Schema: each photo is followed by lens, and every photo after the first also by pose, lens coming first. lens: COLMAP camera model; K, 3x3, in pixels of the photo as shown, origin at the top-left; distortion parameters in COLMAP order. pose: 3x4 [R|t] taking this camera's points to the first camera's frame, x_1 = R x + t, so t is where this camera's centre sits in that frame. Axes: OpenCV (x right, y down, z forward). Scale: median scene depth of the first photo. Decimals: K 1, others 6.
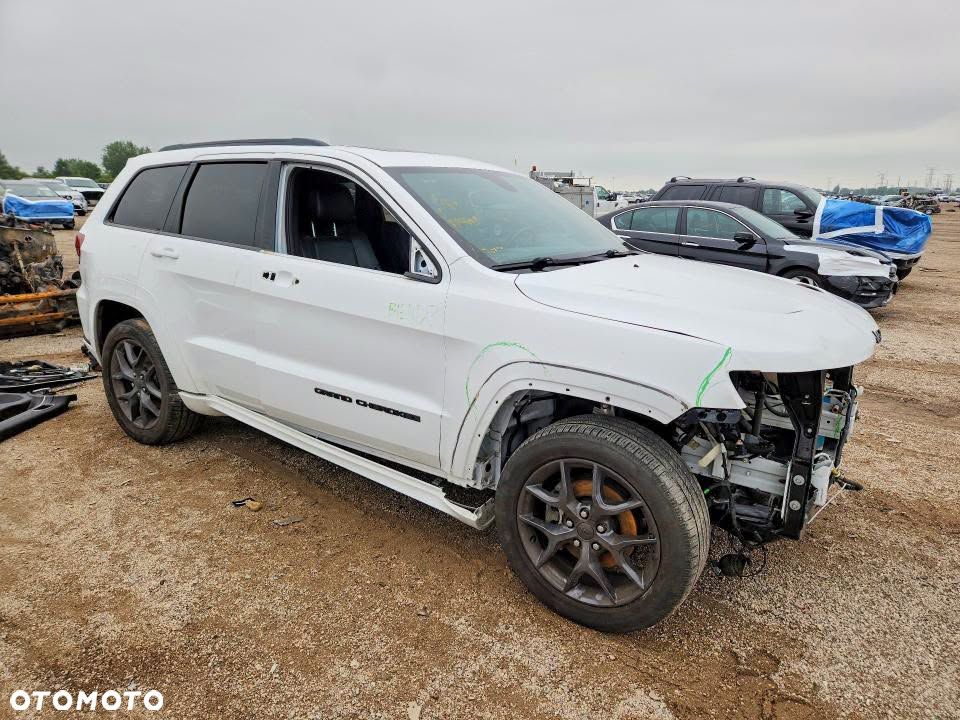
lens RADIAL K [[721.9, 0, 480.0], [0, 721.9, 360.0], [0, 0, 1]] dist [0.080819, -0.109721]
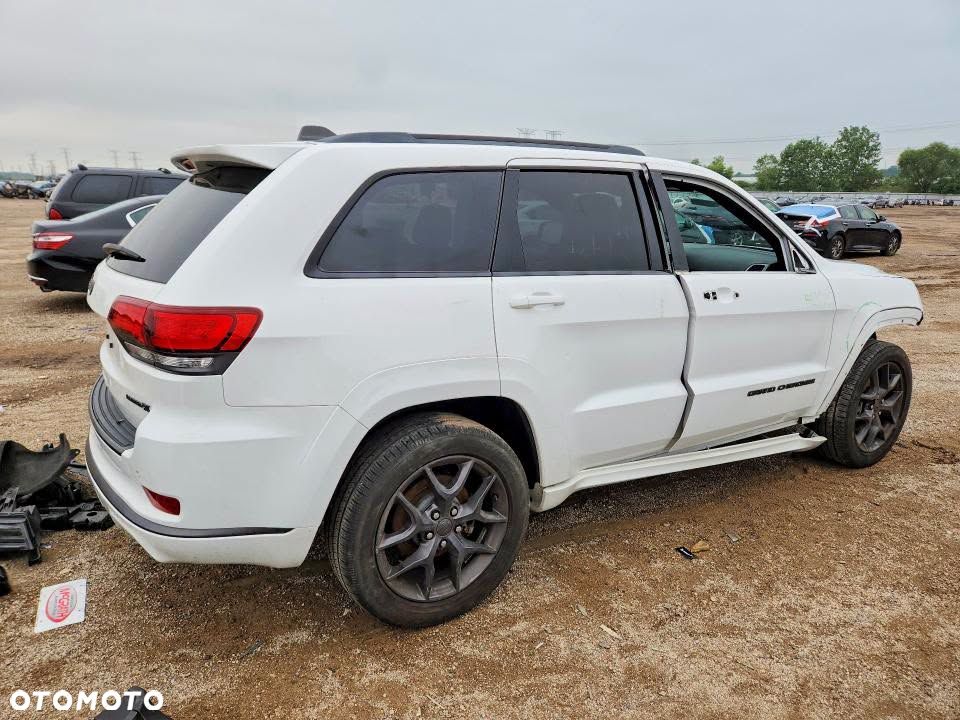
lens RADIAL K [[724.4, 0, 478.9], [0, 724.4, 343.2], [0, 0, 1]] dist [0.048700, -0.044648]
pose [[0.309058, -0.203582, 0.928998, -1.267096], [0.201027, 0.968733, 0.145412, -0.252462], [-0.929554, 0.141813, 0.340320, 0.961772]]
